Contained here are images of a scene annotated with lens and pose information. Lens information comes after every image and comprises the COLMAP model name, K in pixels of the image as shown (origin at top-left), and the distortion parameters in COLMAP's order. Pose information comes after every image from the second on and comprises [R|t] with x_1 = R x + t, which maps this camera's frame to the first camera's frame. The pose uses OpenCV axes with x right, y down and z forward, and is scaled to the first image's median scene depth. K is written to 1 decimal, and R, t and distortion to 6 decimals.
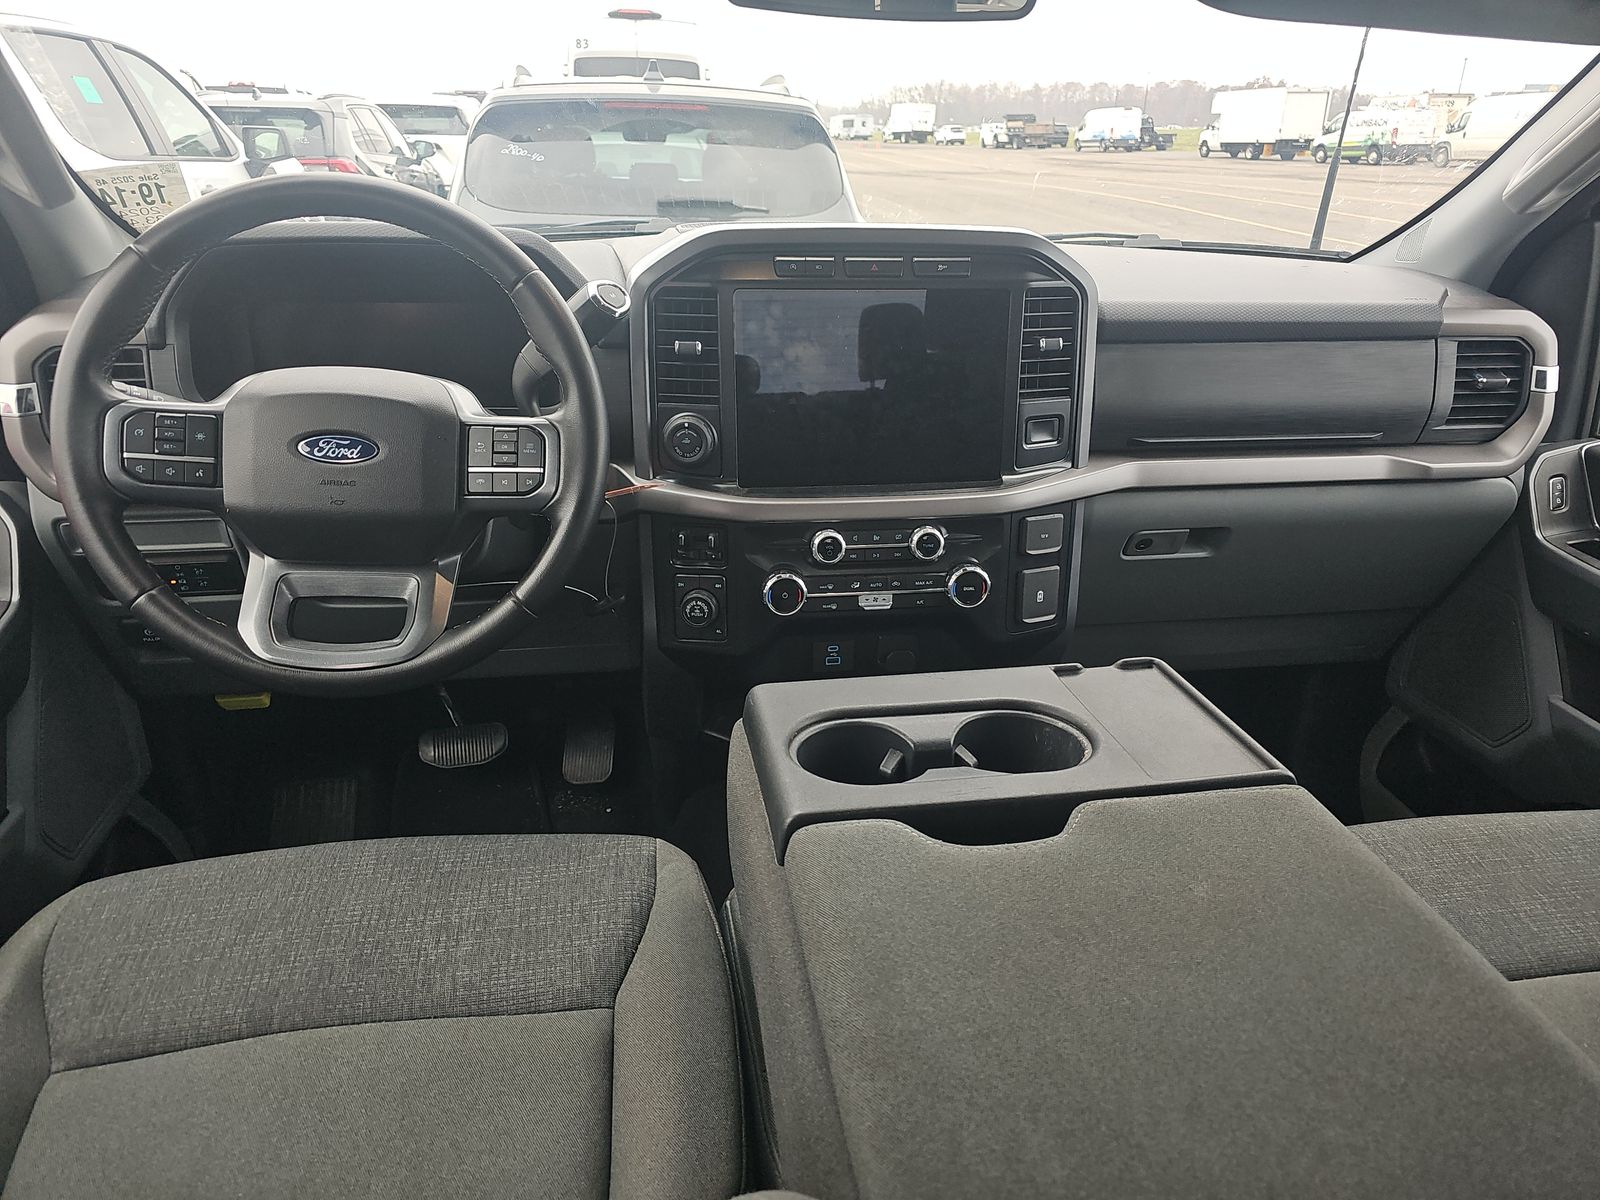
lens RADIAL K [[1142.4, 0, 800.0], [0, 1142.4, 600.0], [0, 0, 1]] dist [0.024463, -0.003123]
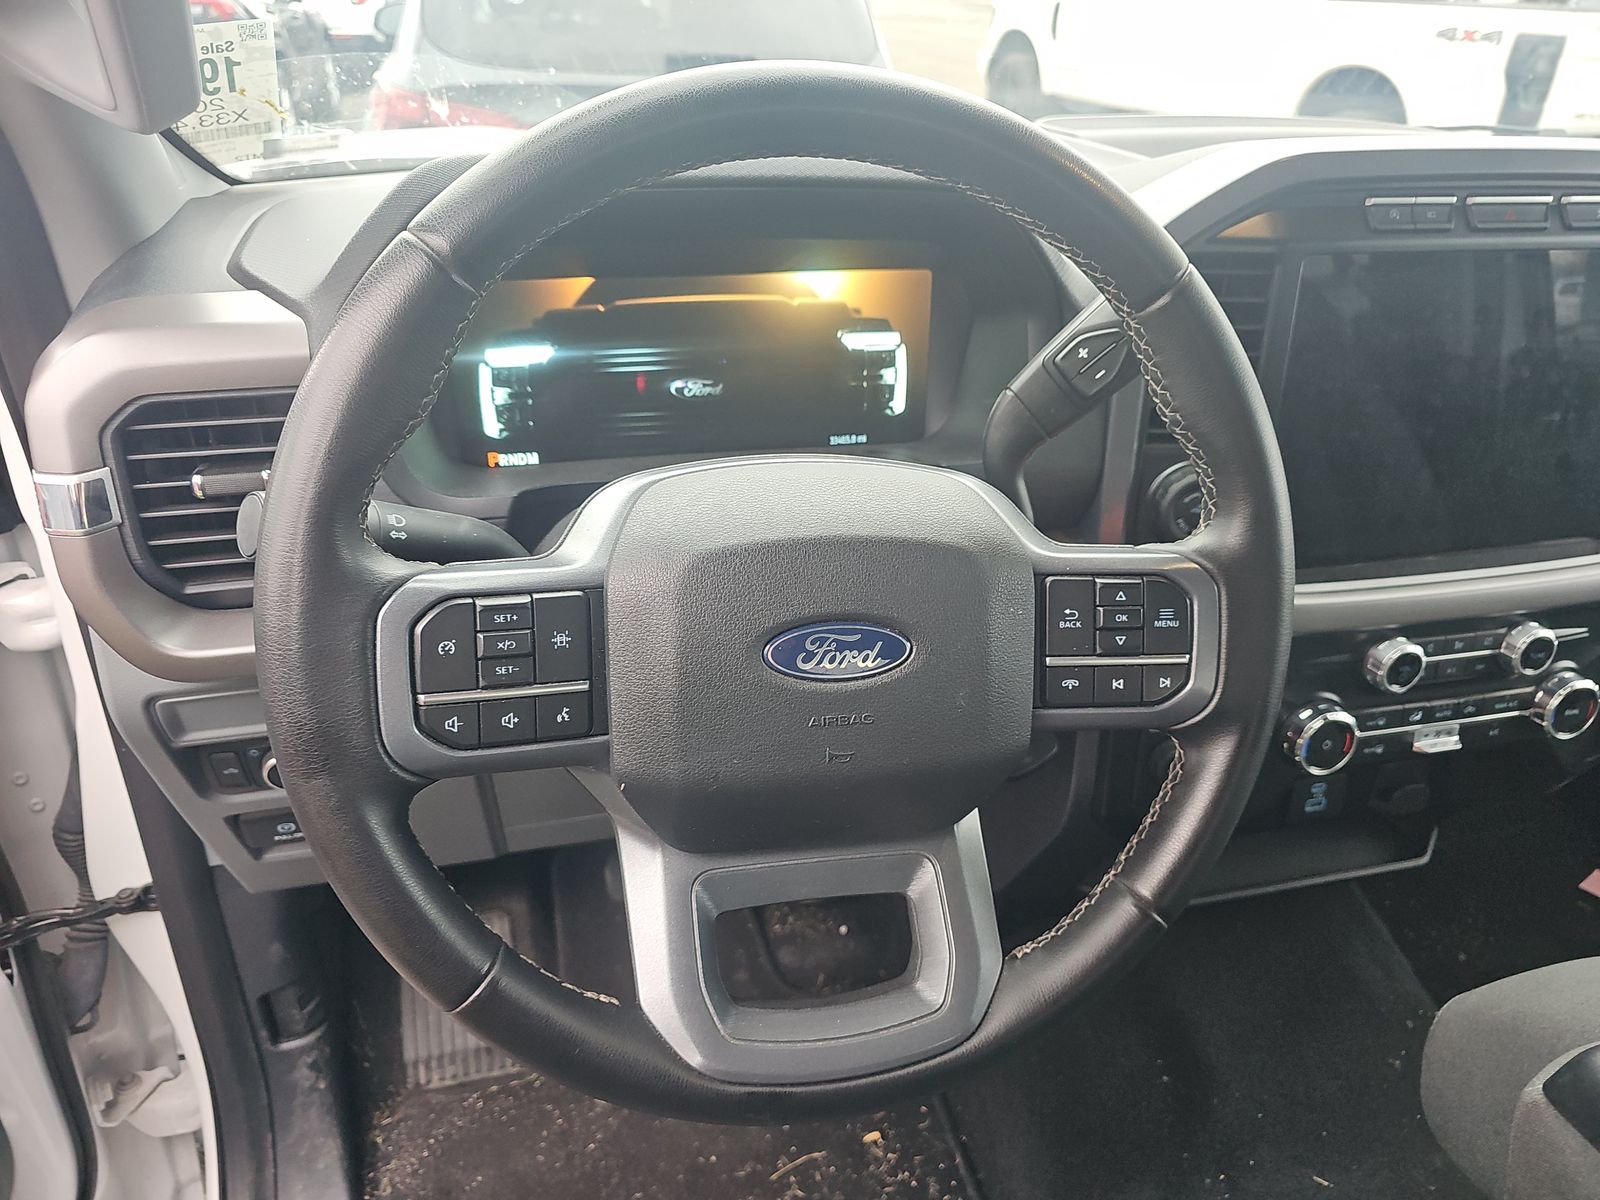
lens RADIAL K [[1142.4, 0, 800.0], [0, 1142.4, 600.0], [0, 0, 1]] dist [0.024463, -0.003123]
pose [[0.995425, -0.033480, 0.089484, -0.443057], [0.023134, 0.993182, 0.114255, -0.201488], [-0.092699, -0.111662, 0.989413, 0.496231]]
